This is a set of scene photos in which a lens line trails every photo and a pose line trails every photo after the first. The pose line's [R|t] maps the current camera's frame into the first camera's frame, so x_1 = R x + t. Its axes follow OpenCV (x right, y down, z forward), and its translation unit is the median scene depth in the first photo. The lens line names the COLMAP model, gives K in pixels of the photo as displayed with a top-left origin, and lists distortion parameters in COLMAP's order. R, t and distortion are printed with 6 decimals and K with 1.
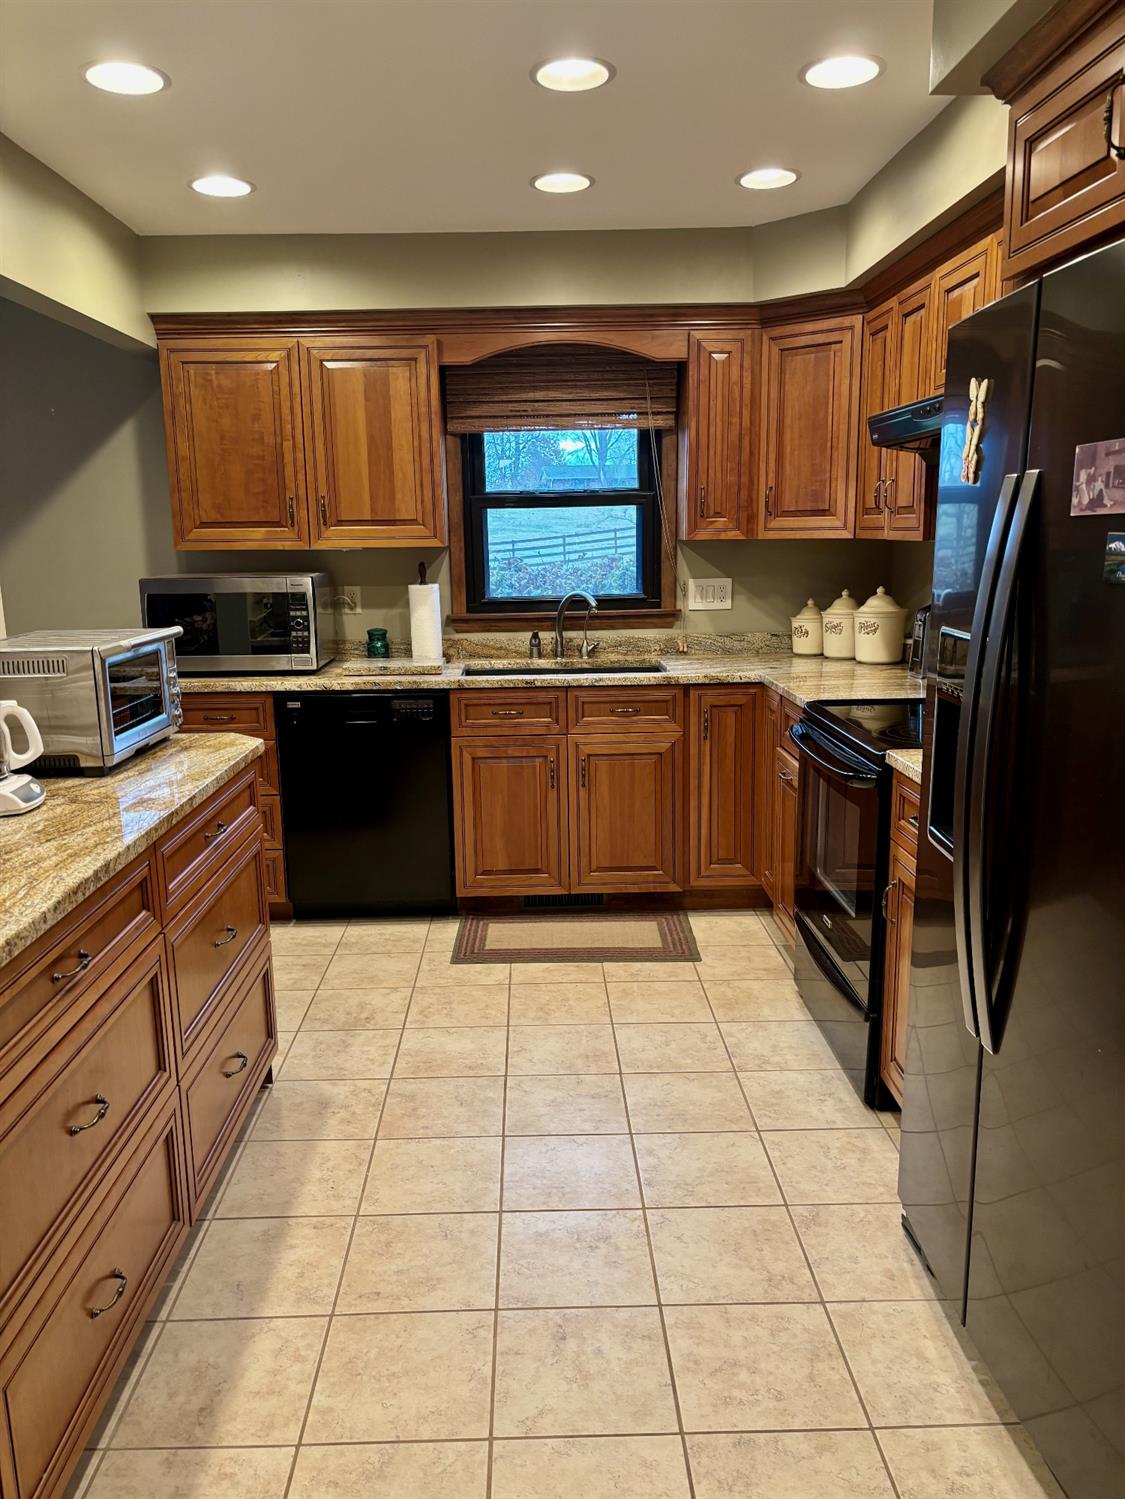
lens RADIAL K [[1130.5, 0, 561.7], [0, 1130.5, 762.7], [0, 0, 1]] dist [0.103874, -0.331200]
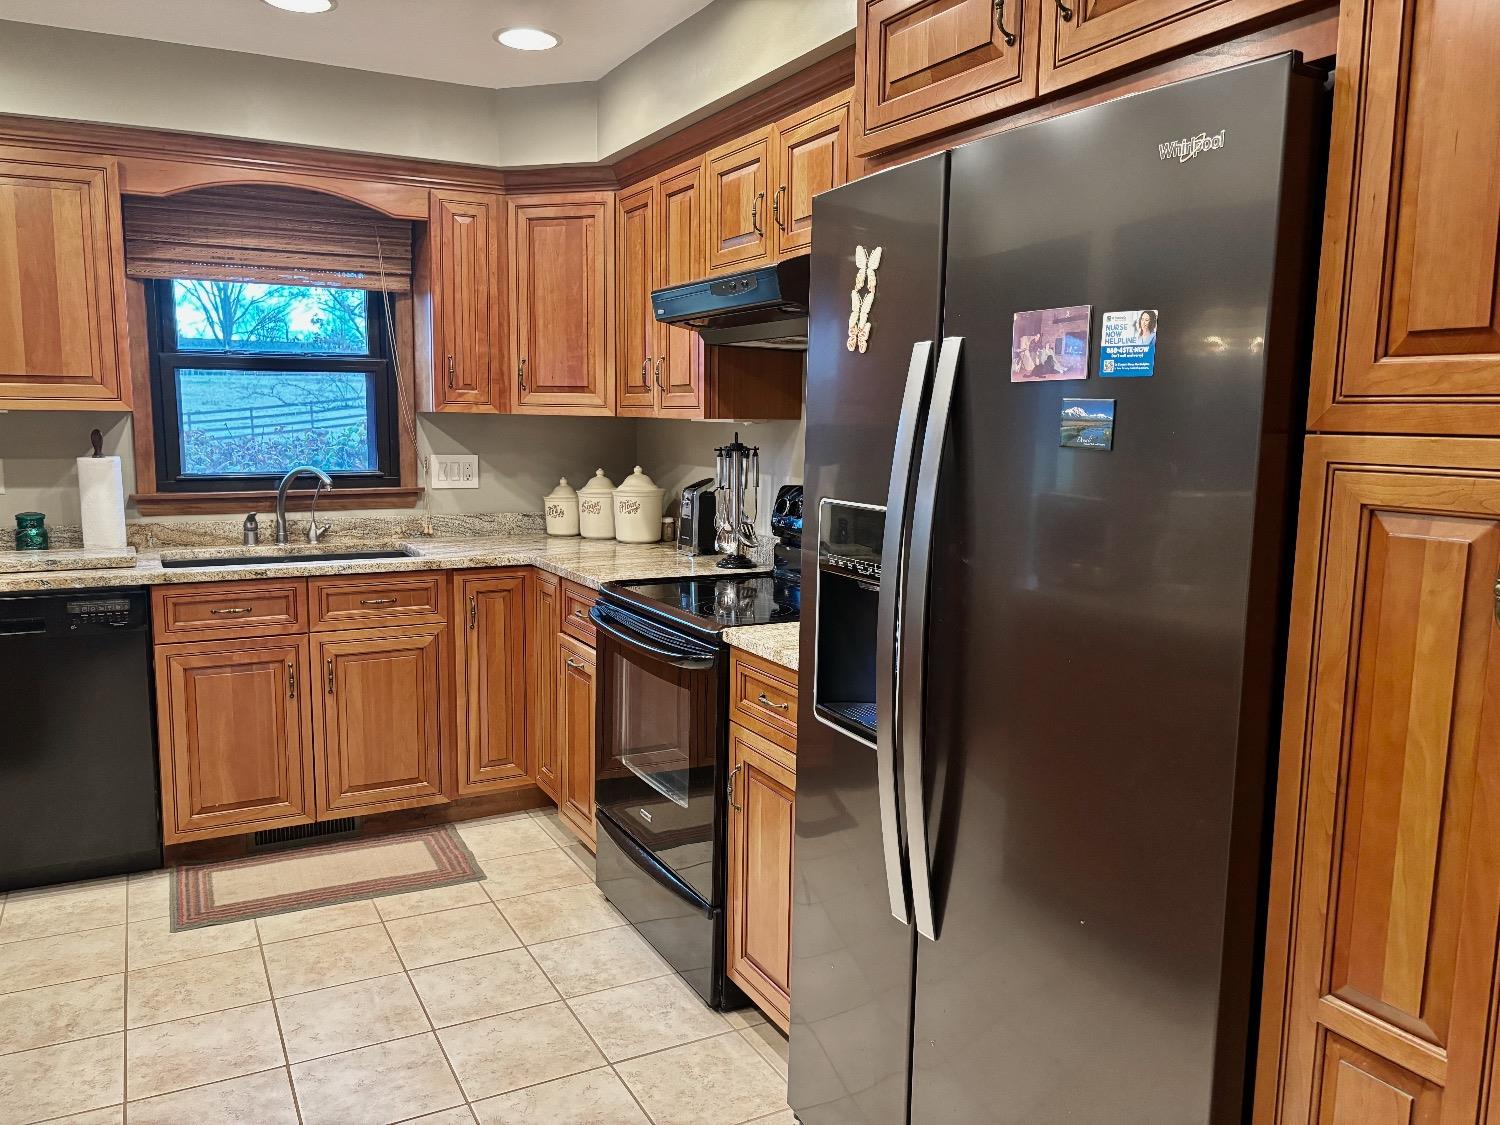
lens RADIAL K [[1136.9, 0, 750.0], [0, 1136.9, 562.5], [0, 0, 1]] dist [0.040160, -0.055370]
pose [[0.892799, -0.030488, 0.449423, -0.082499], [0.064103, 0.996152, -0.059768, -0.005133], [-0.445871, 0.082171, 0.891317, 0.083831]]
